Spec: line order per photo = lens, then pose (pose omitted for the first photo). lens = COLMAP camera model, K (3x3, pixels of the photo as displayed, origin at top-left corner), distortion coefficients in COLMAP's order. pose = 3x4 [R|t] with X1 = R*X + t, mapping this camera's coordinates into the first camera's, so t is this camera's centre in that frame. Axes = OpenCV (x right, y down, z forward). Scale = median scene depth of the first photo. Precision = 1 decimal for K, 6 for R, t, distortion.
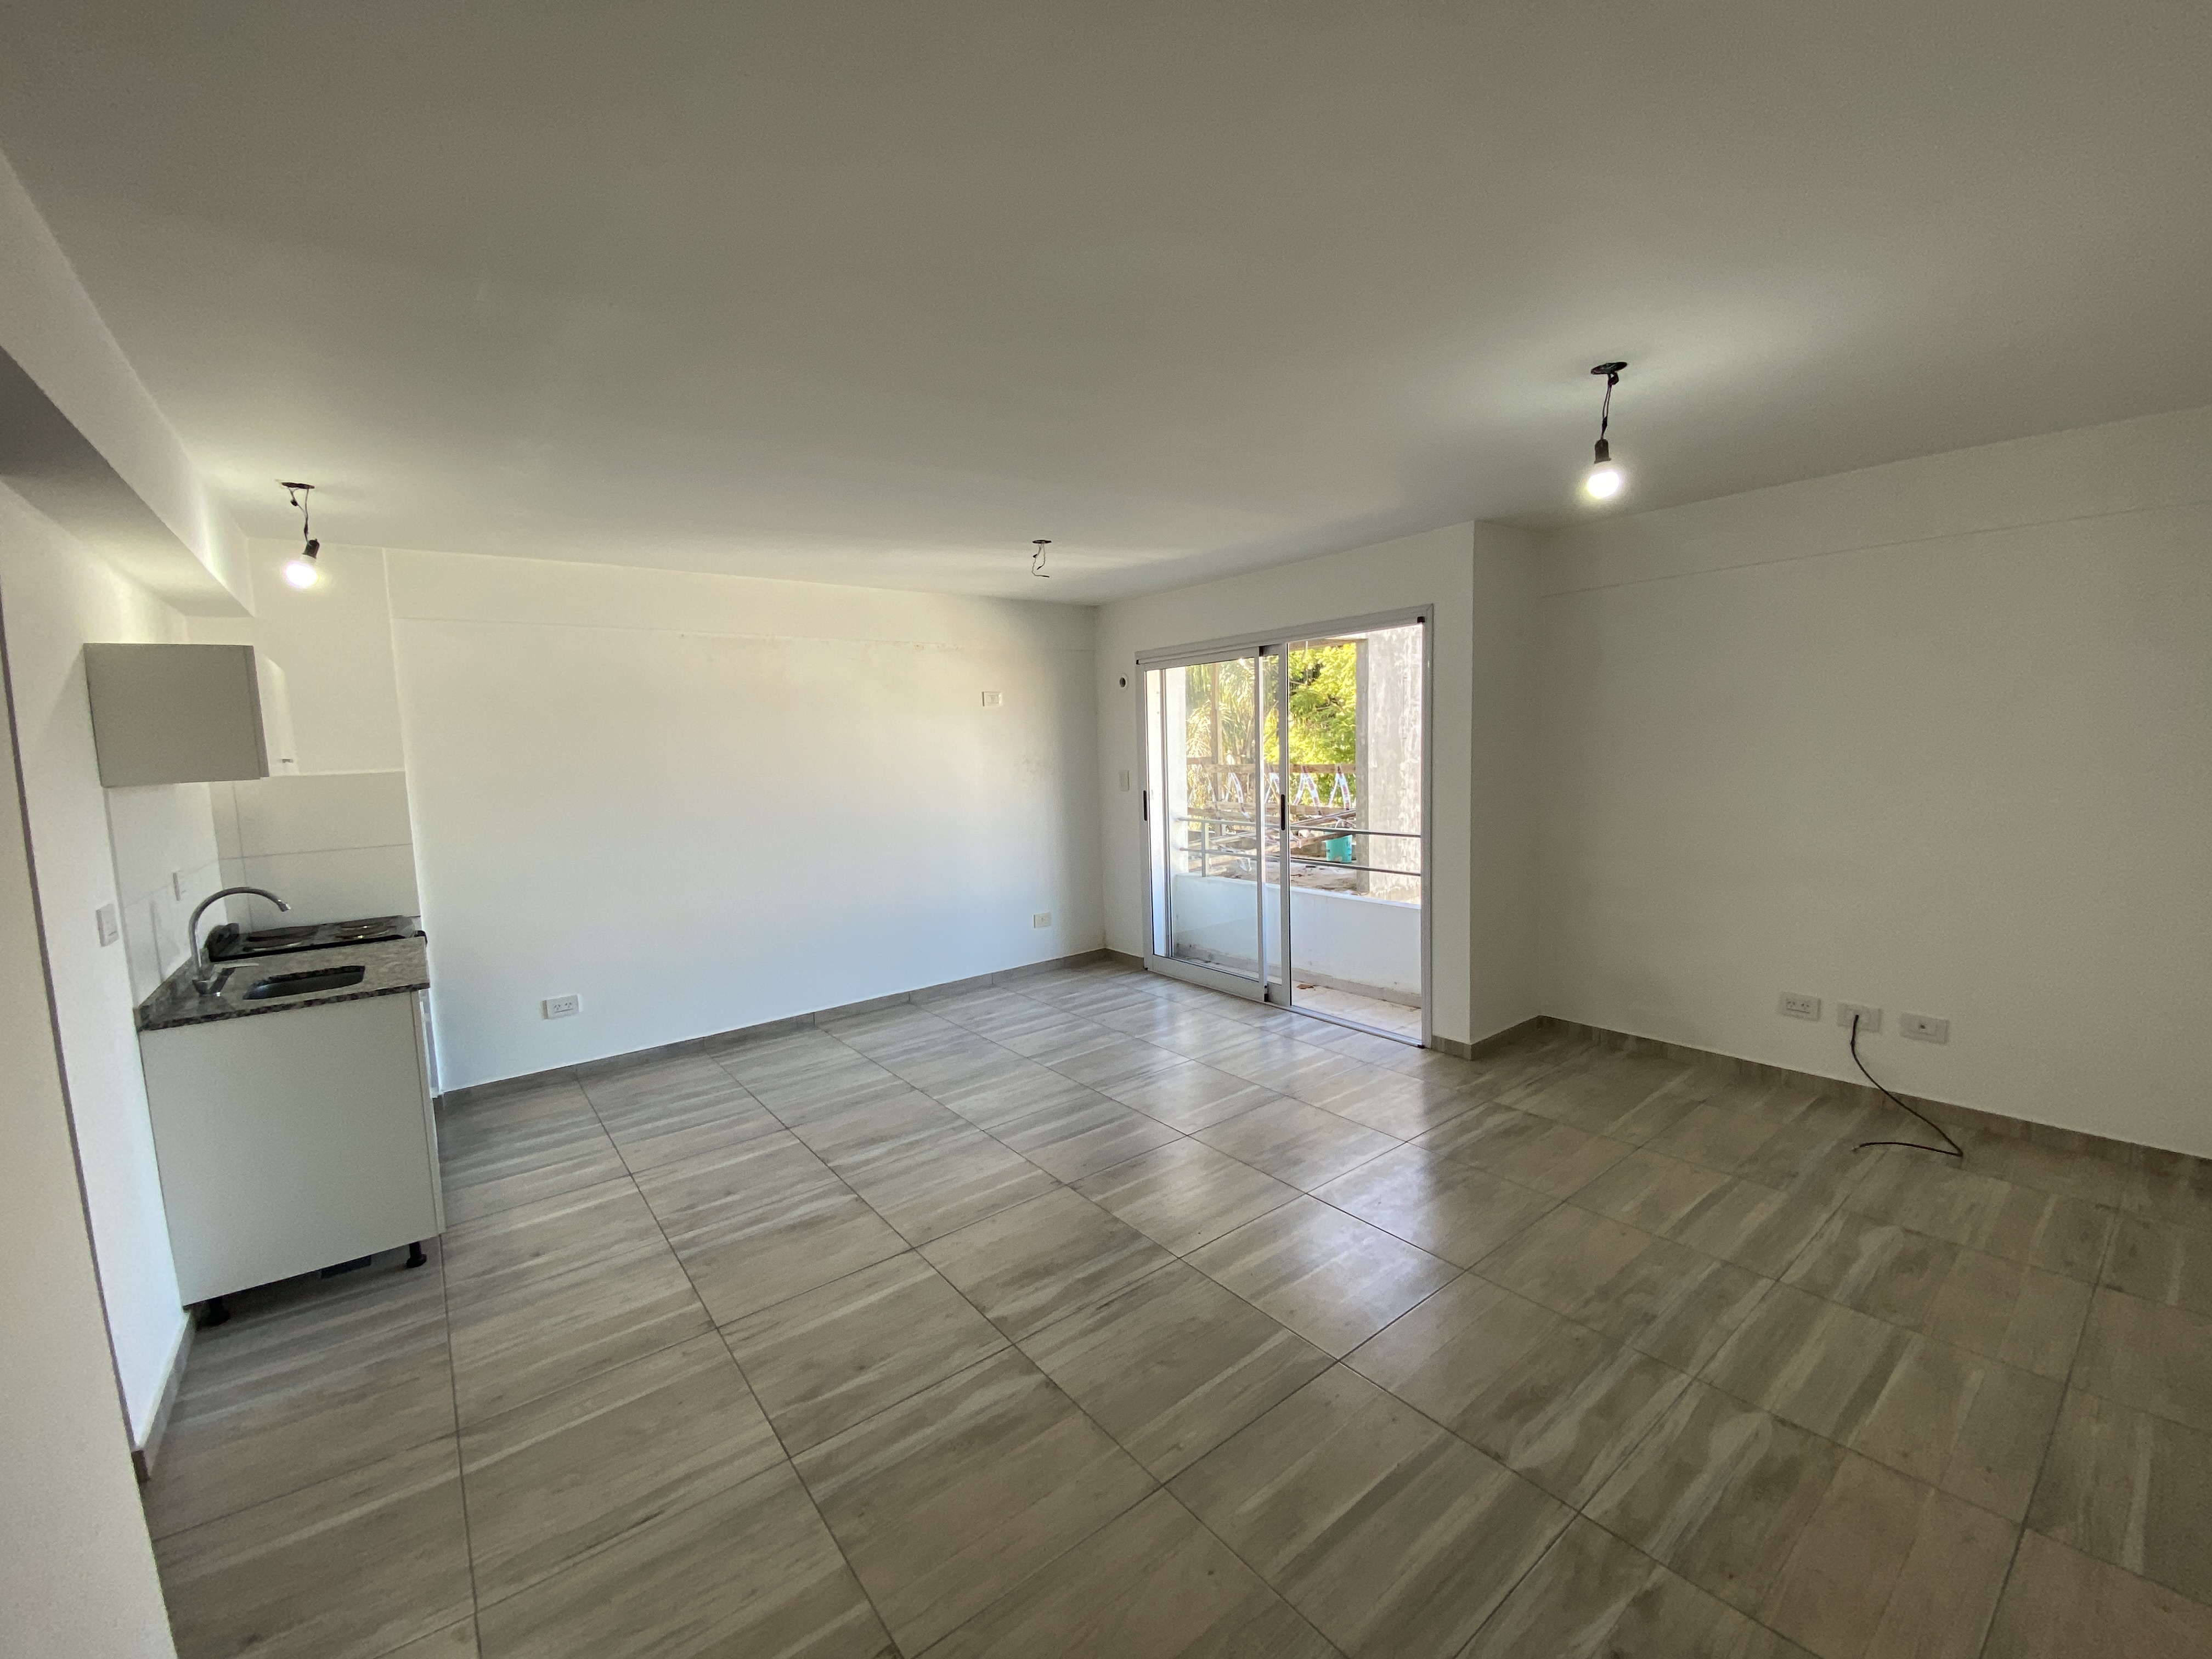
lens RADIAL K [[904.3, 0, 1104.2], [0, 904.3, 824.5], [0, 0, 1]] dist [0.019162, -0.019933]
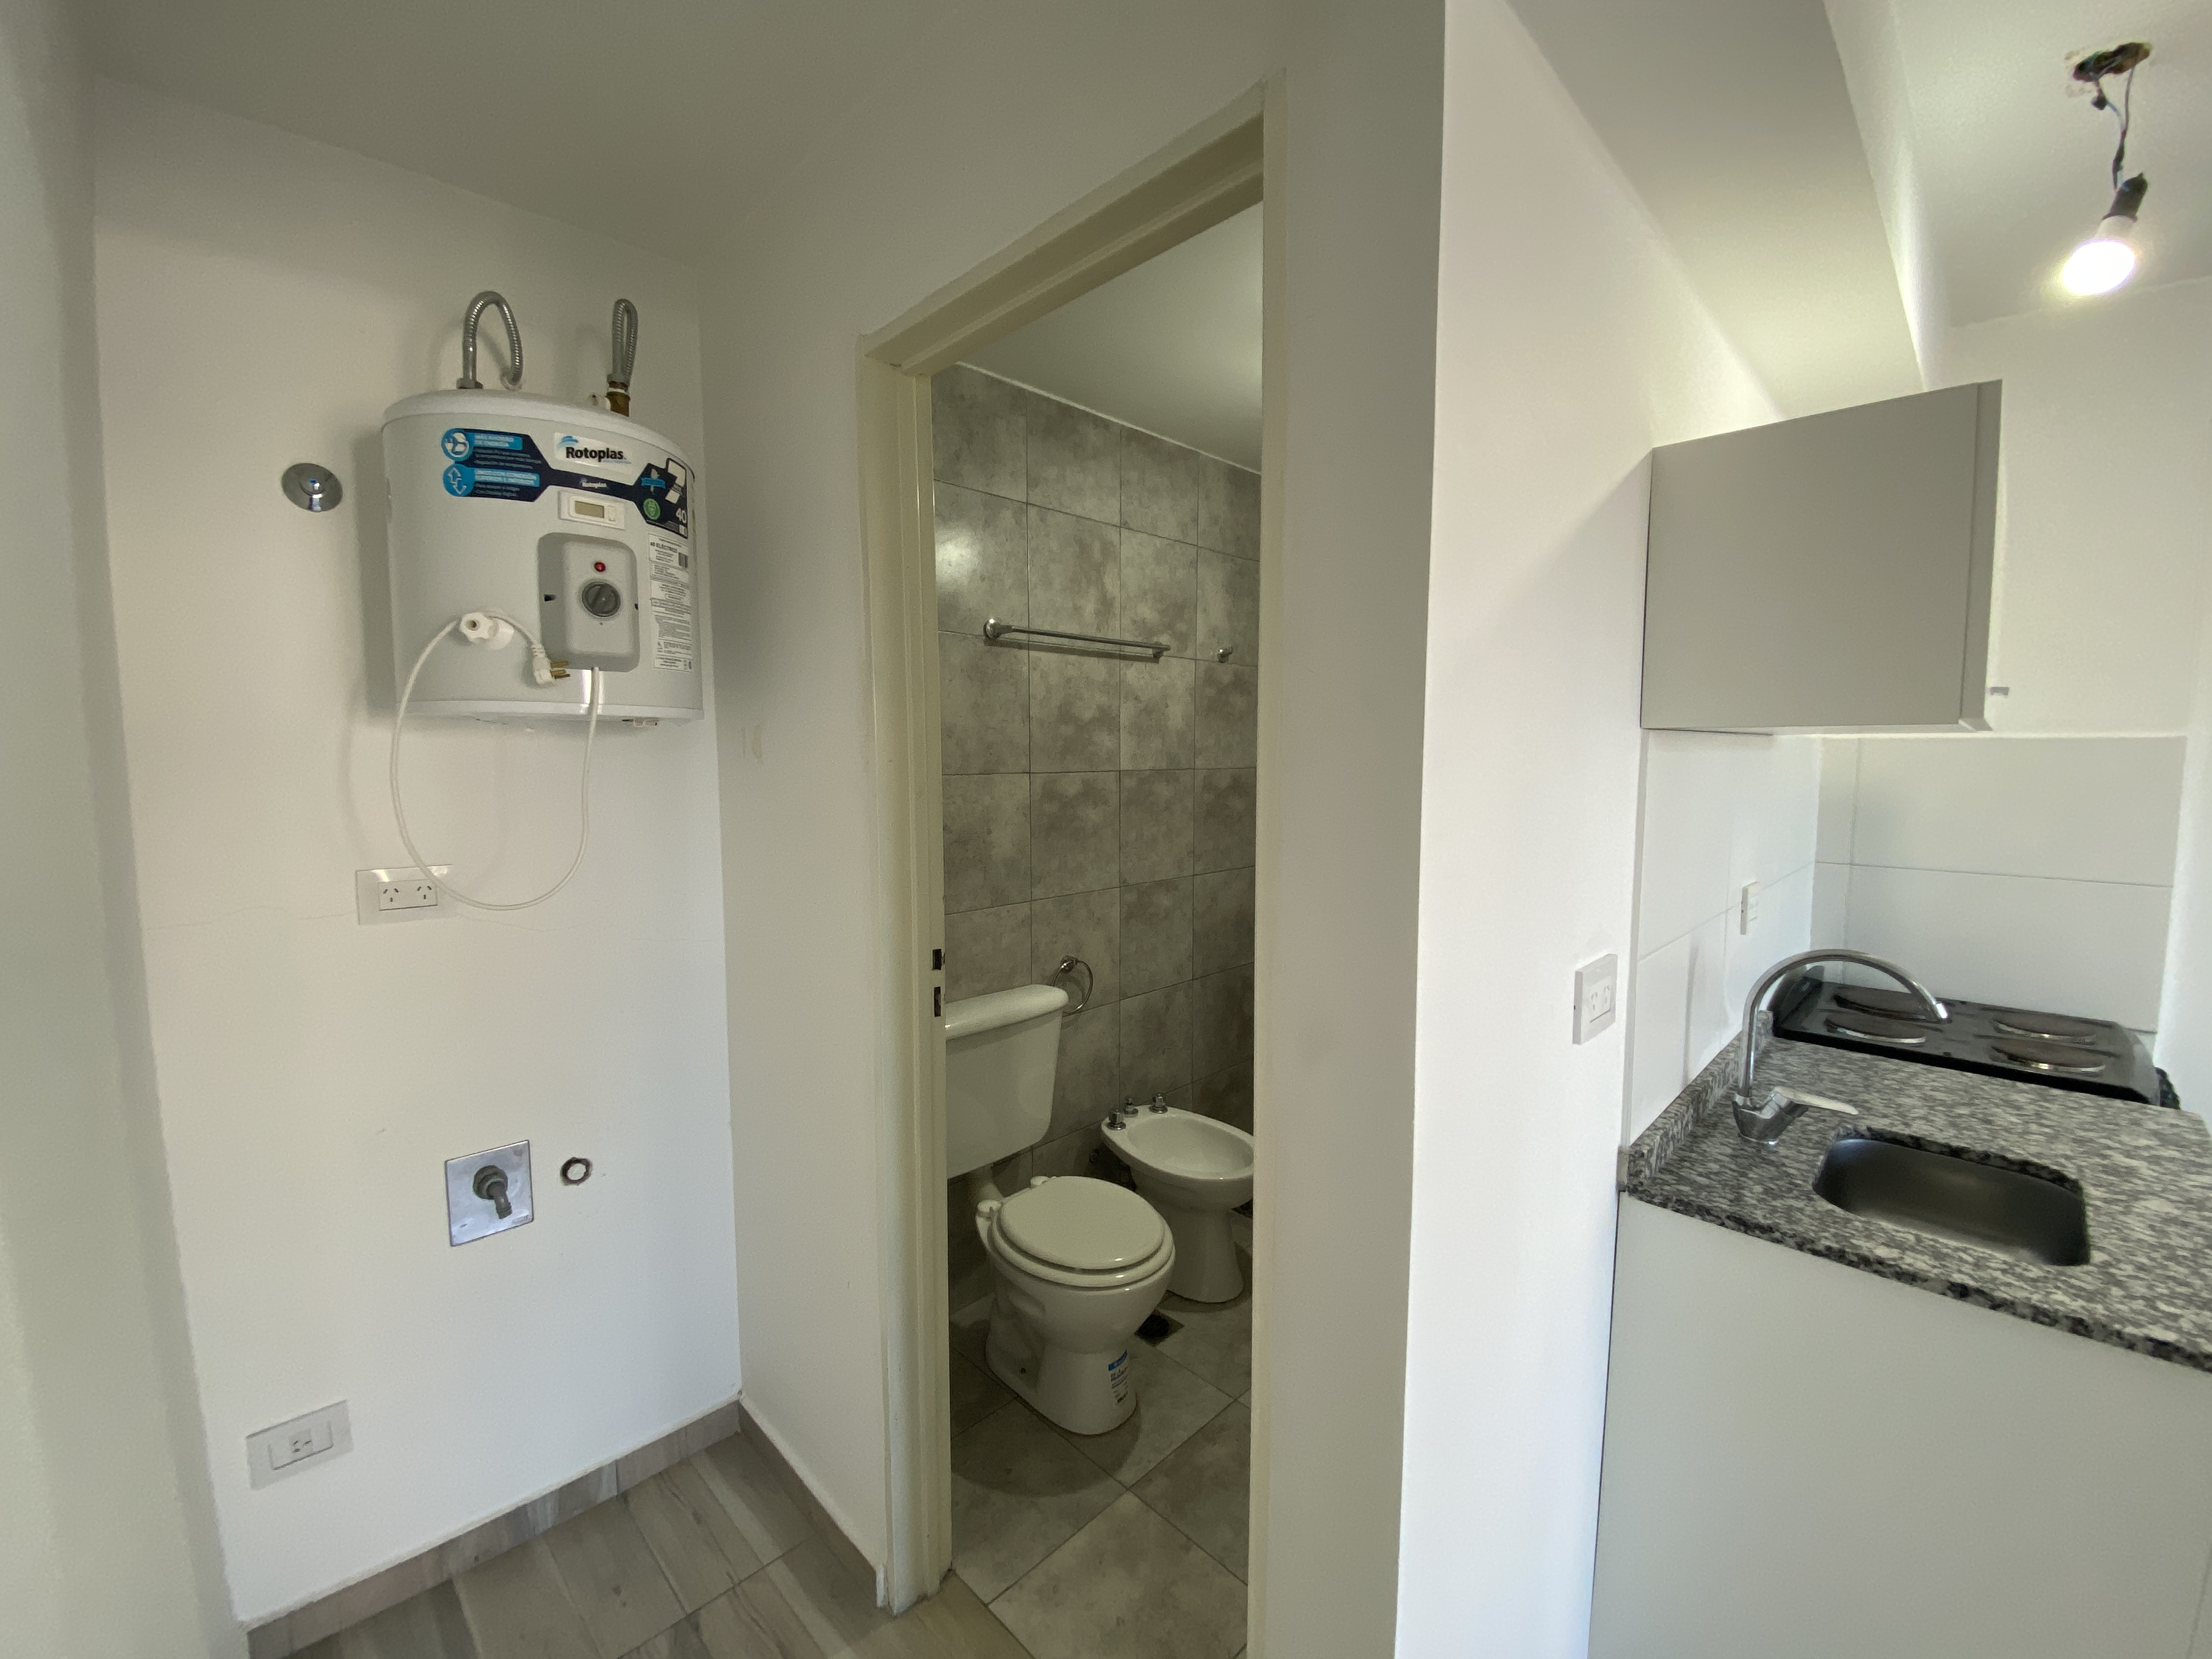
lens RADIAL K [[898.3, 0, 1102.1], [0, 898.3, 831.2], [0, 0, 1]] dist [0.013354, -0.017650]
pose [[0.121129, 0.131172, -0.983932, -0.346096], [-0.094062, 0.988287, 0.120173, -0.009417], [0.988170, 0.077994, 0.132048, 0.343658]]
